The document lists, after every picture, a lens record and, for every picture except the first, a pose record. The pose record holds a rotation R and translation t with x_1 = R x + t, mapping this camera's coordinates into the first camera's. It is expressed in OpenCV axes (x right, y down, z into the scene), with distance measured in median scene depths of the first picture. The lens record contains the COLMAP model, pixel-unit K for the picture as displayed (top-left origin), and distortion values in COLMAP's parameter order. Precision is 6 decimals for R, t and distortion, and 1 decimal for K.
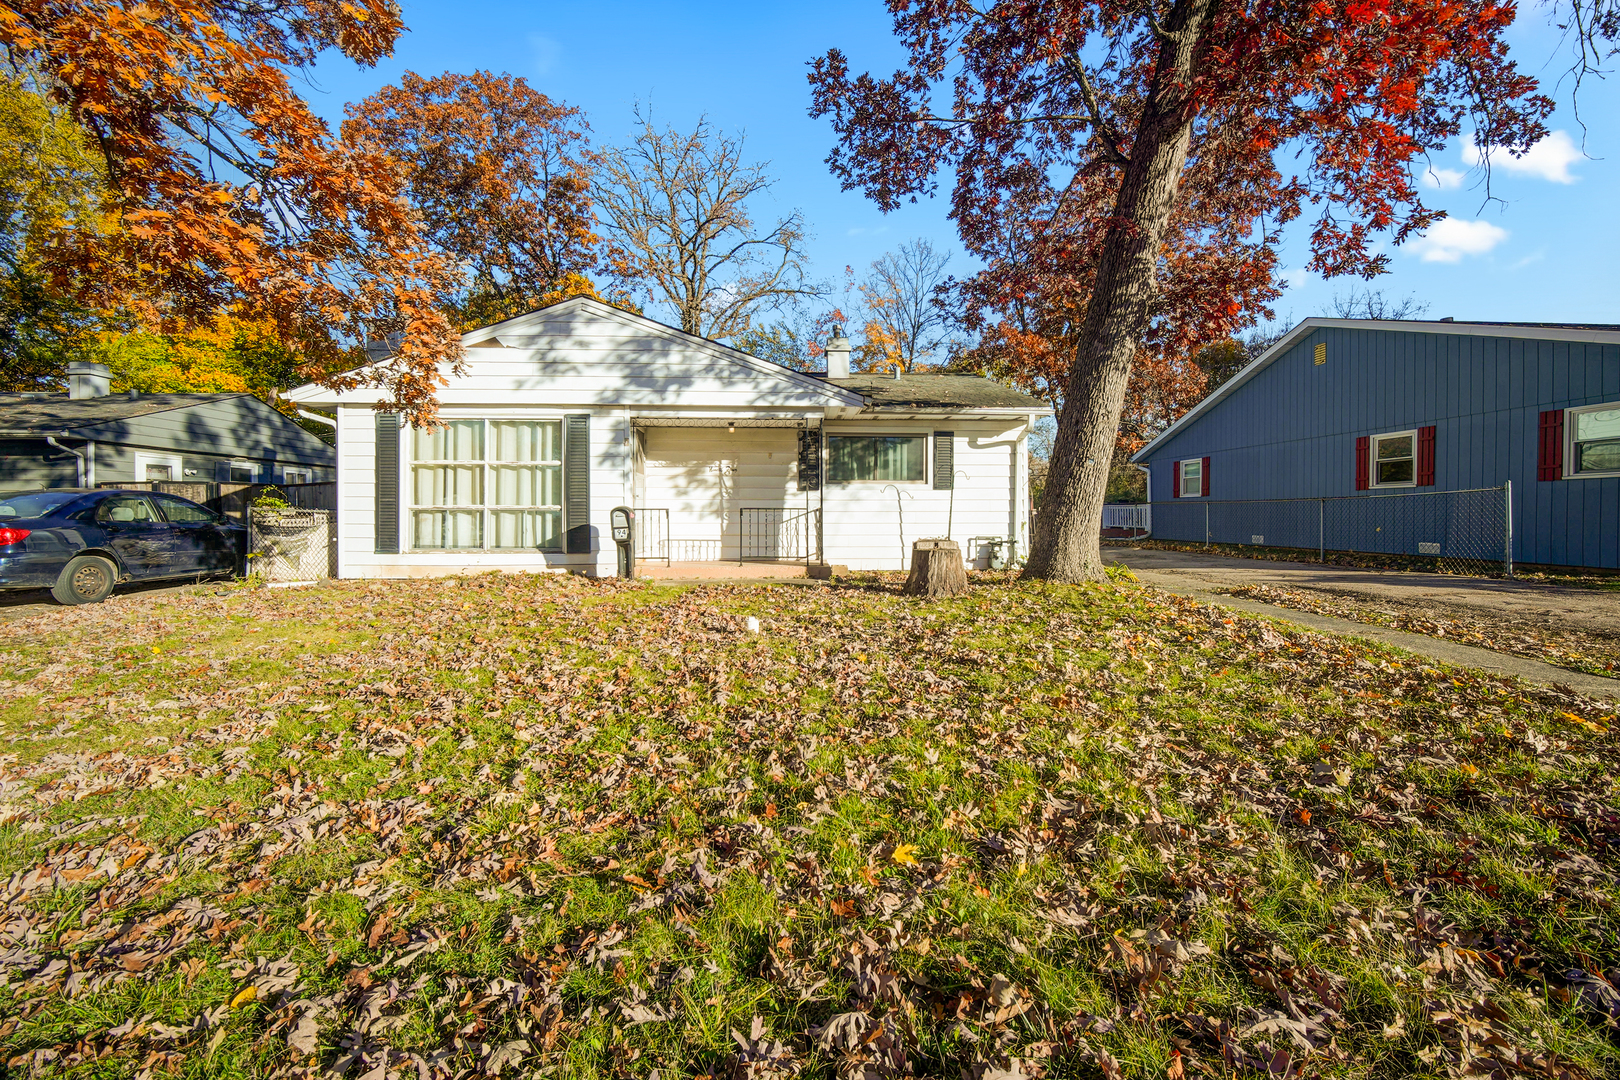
lens RADIAL K [[666.3, 0, 810.0], [0, 666.3, 540.0], [0, 0, 1]] dist [-0.003929, -0.000084]
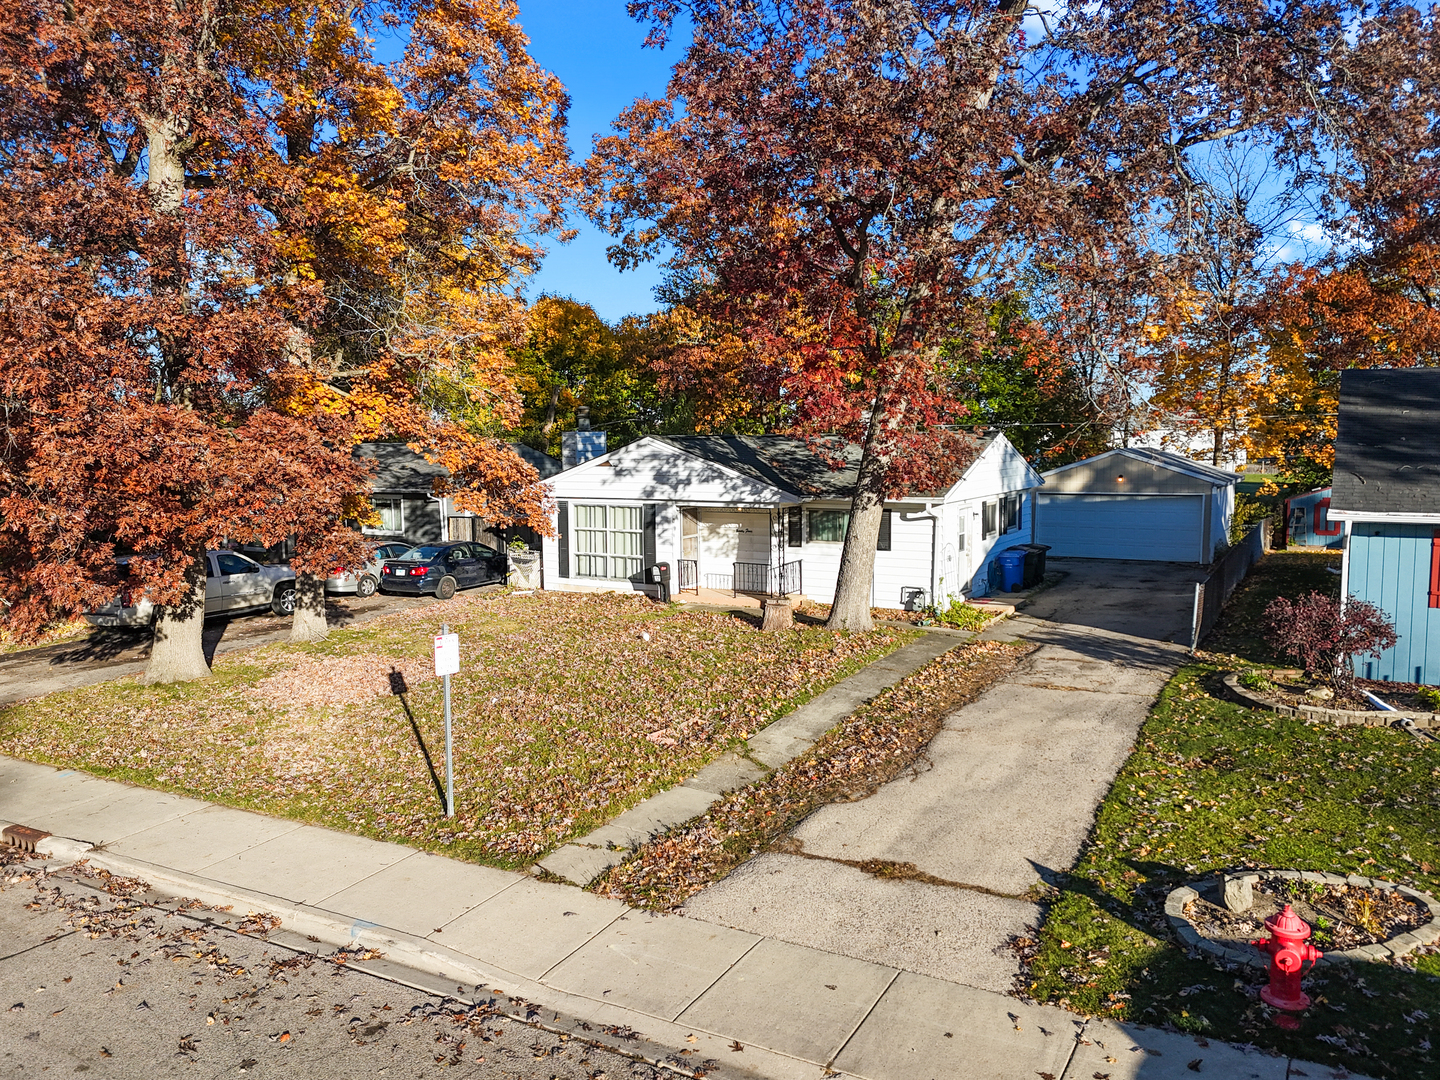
lens RADIAL K [[1130.9, 0, 720.0], [0, 1130.9, 540.0], [0, 0, 1]] dist [0.090257, 0.000170]
pose [[0.838134, 0.049878, -0.543179, 1.368797], [0.005406, 0.995002, 0.099709, -0.381100], [0.545437, -0.086506, 0.833675, -1.313046]]
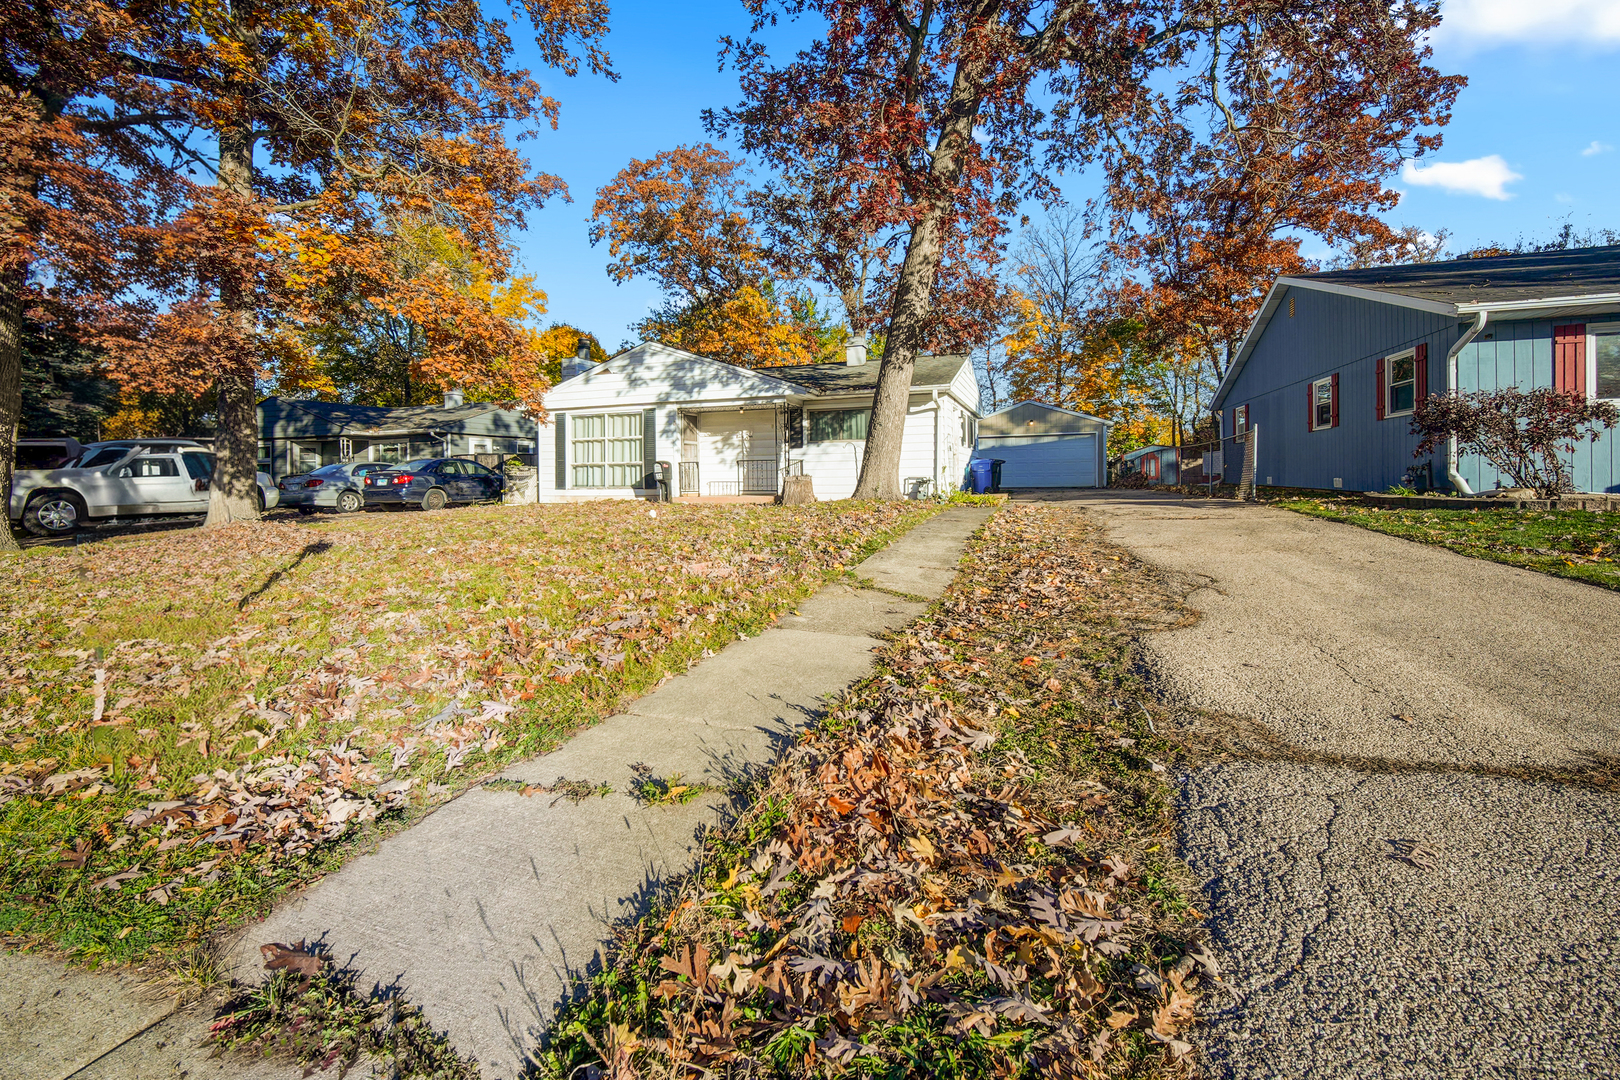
lens RADIAL K [[651.7, 0, 805.9], [0, 651.7, 498.5], [0, 0, 1]] dist [-0.000276, -0.000104]
pose [[0.931804, -0.001211, -0.362960, 0.633845], [0.001955, 0.999997, 0.001682, 0.042419], [0.362957, -0.002276, 0.931803, -0.421632]]
